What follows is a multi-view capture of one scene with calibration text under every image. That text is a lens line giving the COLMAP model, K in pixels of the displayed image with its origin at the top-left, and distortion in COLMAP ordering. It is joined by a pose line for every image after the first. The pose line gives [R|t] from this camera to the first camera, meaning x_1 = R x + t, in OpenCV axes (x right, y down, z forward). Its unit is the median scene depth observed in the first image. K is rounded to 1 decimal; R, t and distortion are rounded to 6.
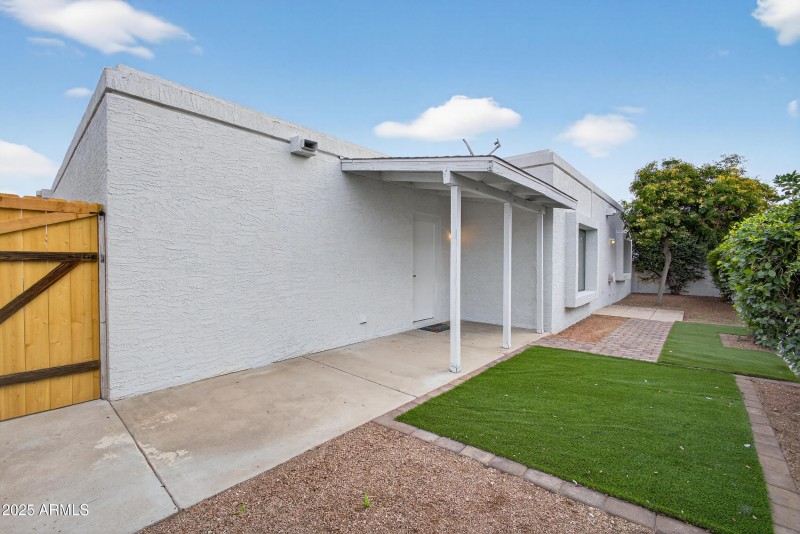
lens RADIAL K [[345.9, 0, 398.9], [0, 345.9, 269.0], [0, 0, 1]] dist [0.001199, 0.000022]
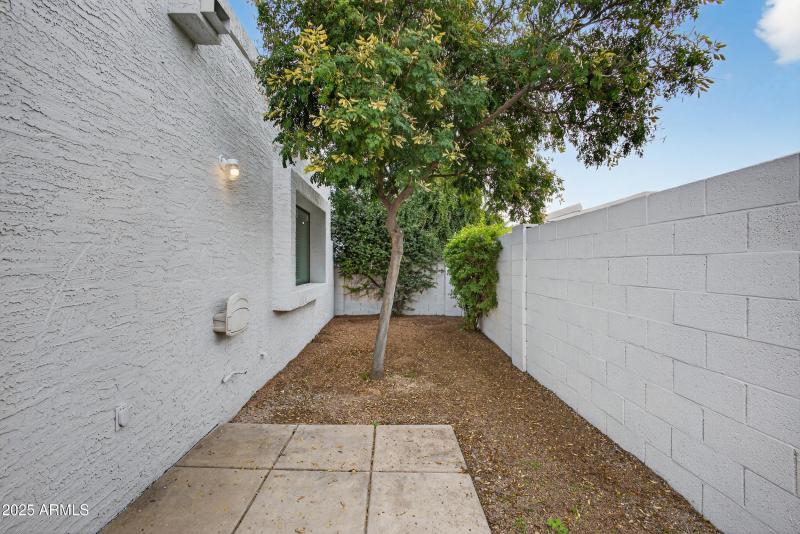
lens RADIAL K [[345.9, 0, 398.4], [0, 345.9, 266.2], [0, 0, 1]] dist [0.001199, 0.000022]
pose [[0.751440, -0.003272, 0.659794, 0.422620], [0.009719, 0.999934, -0.006110, -0.005805], [-0.659730, 0.011004, 0.751422, 0.569562]]
